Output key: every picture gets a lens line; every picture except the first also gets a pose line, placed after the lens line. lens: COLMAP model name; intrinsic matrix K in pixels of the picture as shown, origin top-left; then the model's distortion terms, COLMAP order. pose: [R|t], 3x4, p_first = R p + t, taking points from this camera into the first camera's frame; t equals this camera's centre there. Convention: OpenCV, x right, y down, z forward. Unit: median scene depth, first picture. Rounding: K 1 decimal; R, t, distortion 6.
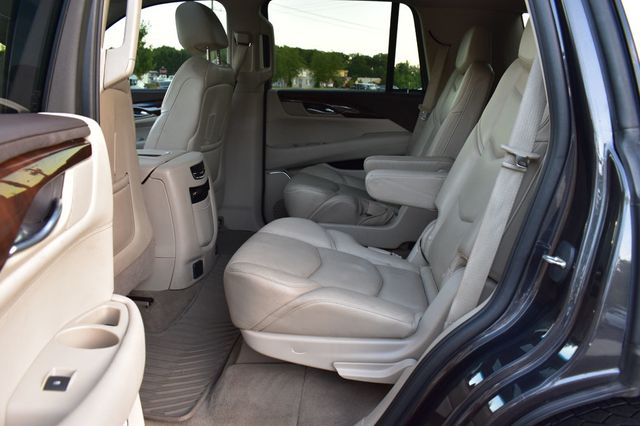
lens RADIAL K [[508.5, 0, 321.9], [0, 508.5, 212.7], [0, 0, 1]] dist [-0.088149, 0.007773]
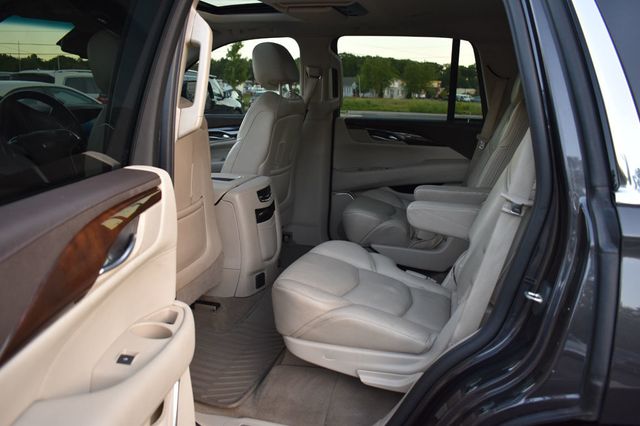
lens RADIAL K [[508.5, 0, 318.3], [0, 508.5, 213.3], [0, 0, 1]] dist [-0.088149, 0.007773]
pose [[0.984091, 0.040208, -0.173054, 0.111977], [-0.043804, 0.998895, -0.017011, -0.038204], [0.172179, 0.024321, 0.984765, -0.159560]]
